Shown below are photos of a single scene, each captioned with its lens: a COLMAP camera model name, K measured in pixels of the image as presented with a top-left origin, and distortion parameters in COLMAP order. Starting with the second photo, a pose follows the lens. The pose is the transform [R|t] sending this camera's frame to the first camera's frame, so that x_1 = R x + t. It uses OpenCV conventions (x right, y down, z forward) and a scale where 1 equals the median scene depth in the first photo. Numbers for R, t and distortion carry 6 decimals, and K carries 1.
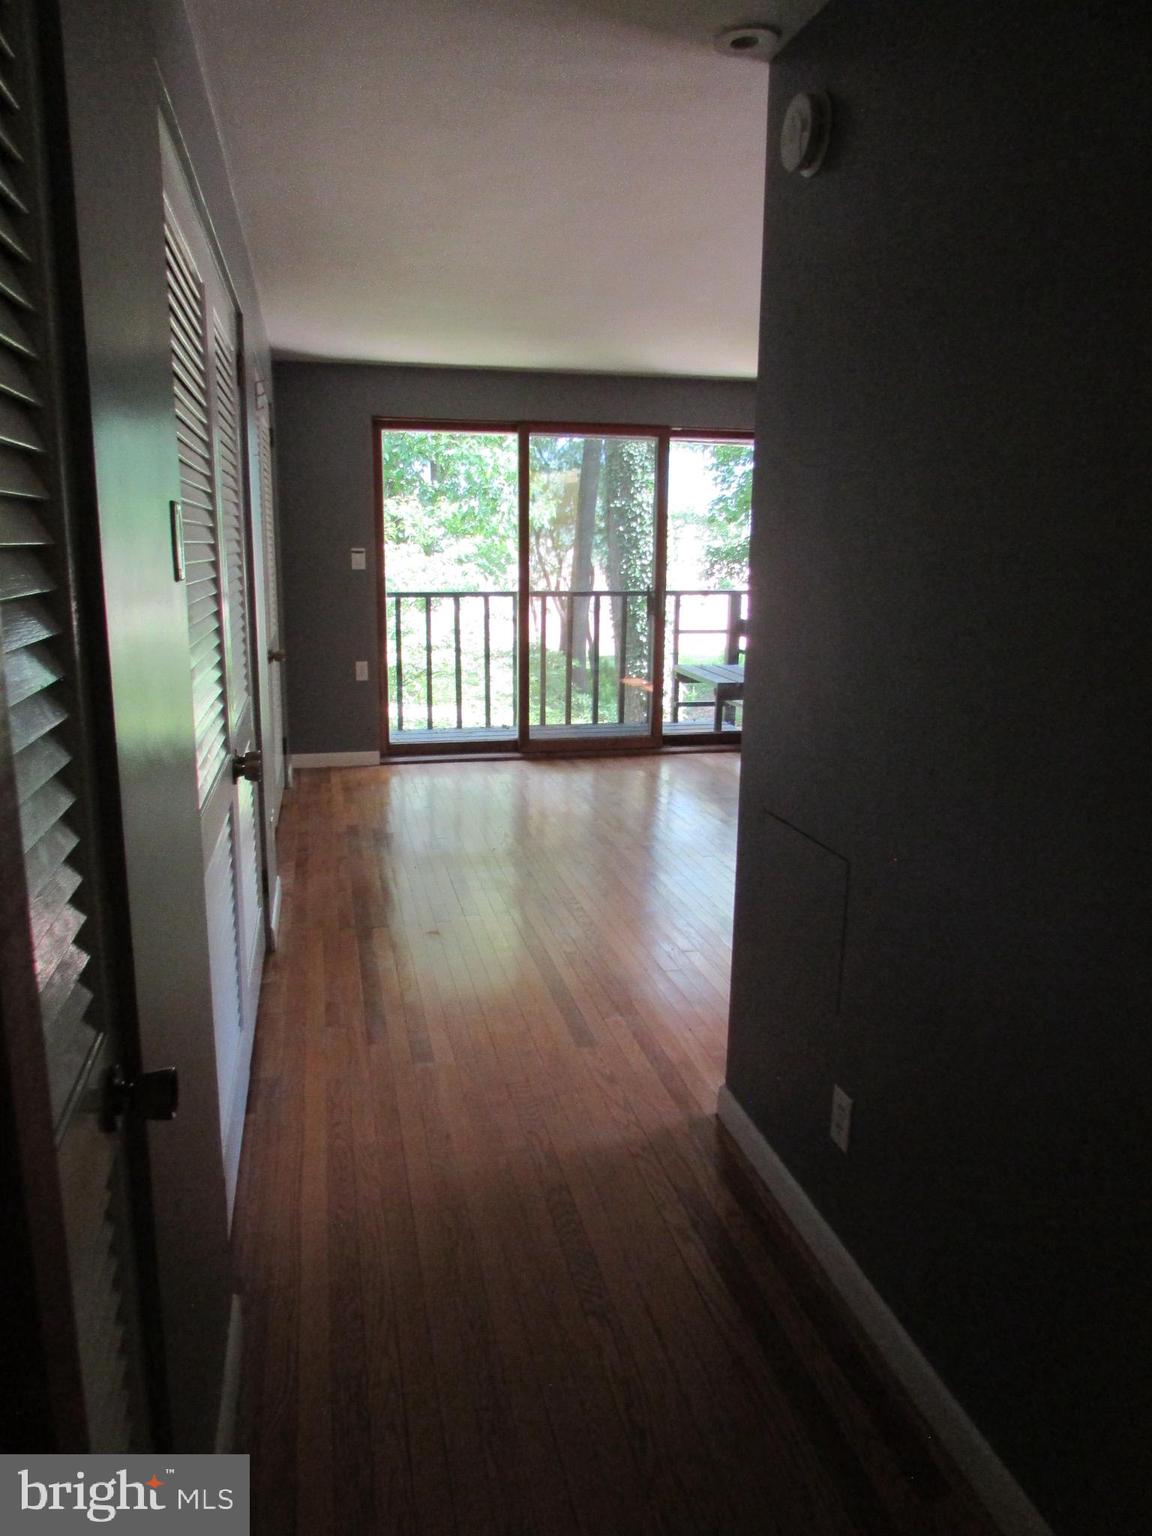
lens RADIAL K [[1097.5, 0, 579.4], [0, 1097.5, 761.8], [0, 0, 1]] dist [-0.026155, 0.004131]
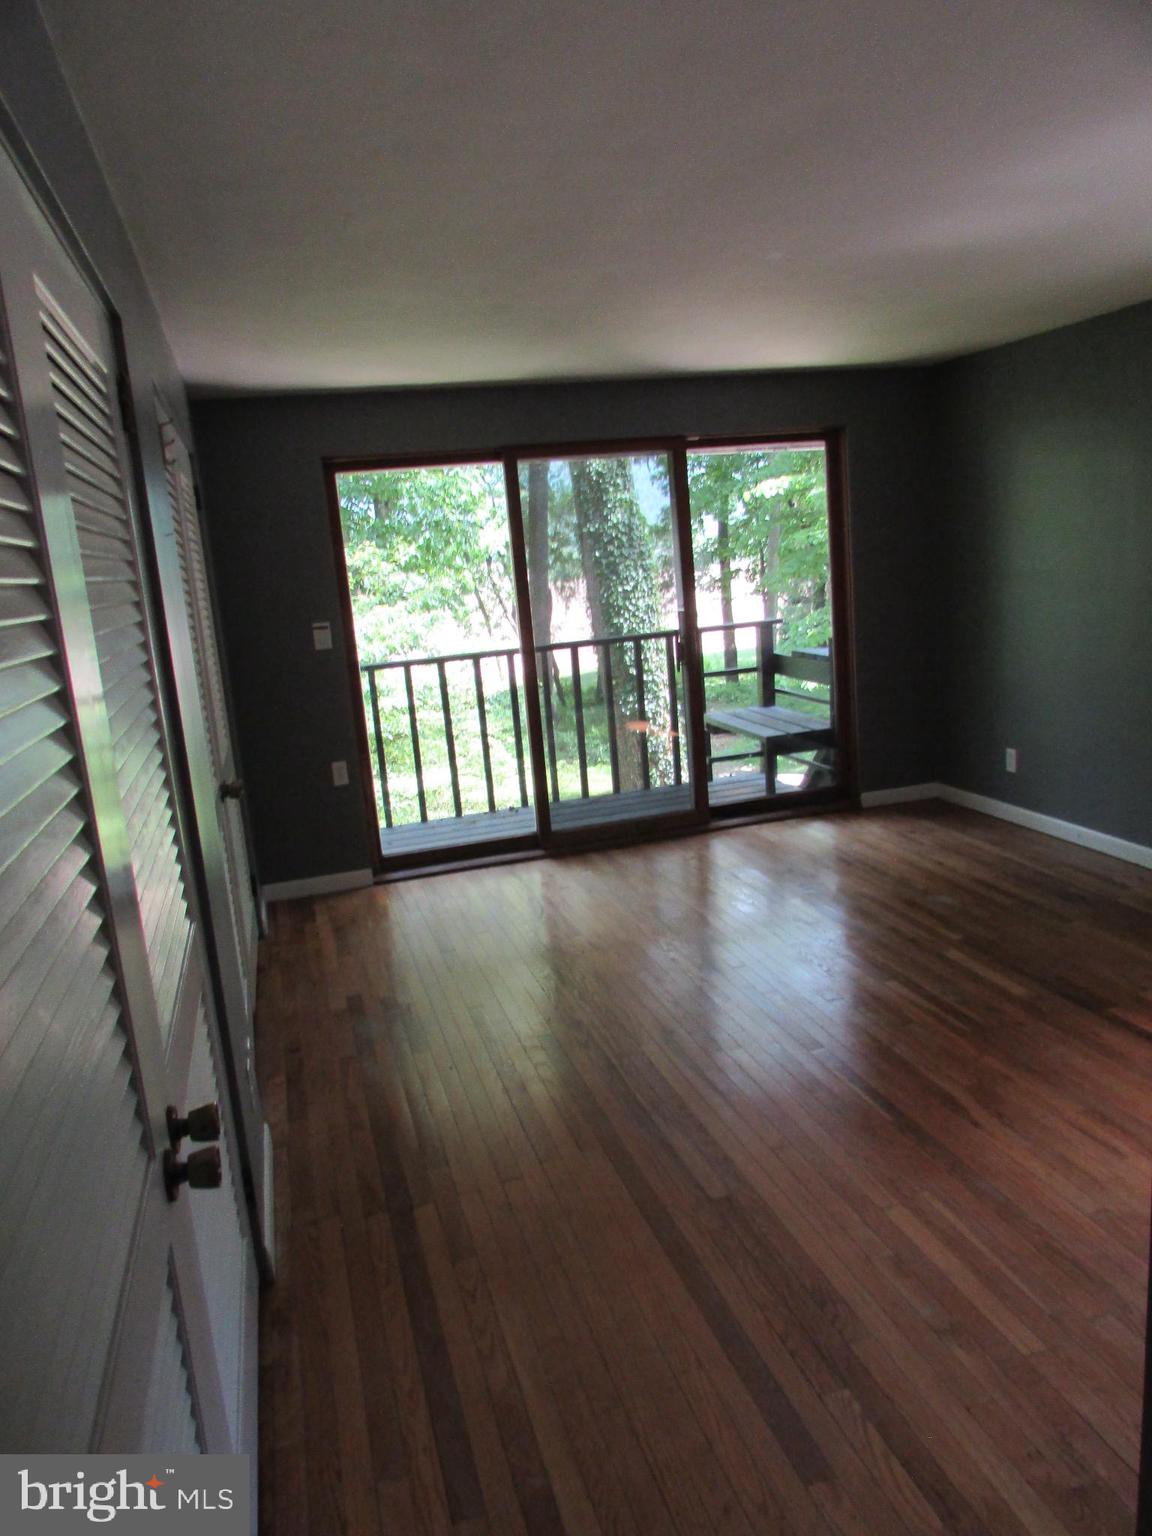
lens RADIAL K [[1097.5, 0, 572.1], [0, 1097.5, 774.4], [0, 0, 1]] dist [-0.026155, 0.004131]
pose [[0.994646, -0.100847, 0.022560, -0.047502], [0.100957, 0.994884, -0.003799, -0.062364], [-0.022062, 0.006056, 0.999738, 0.192803]]
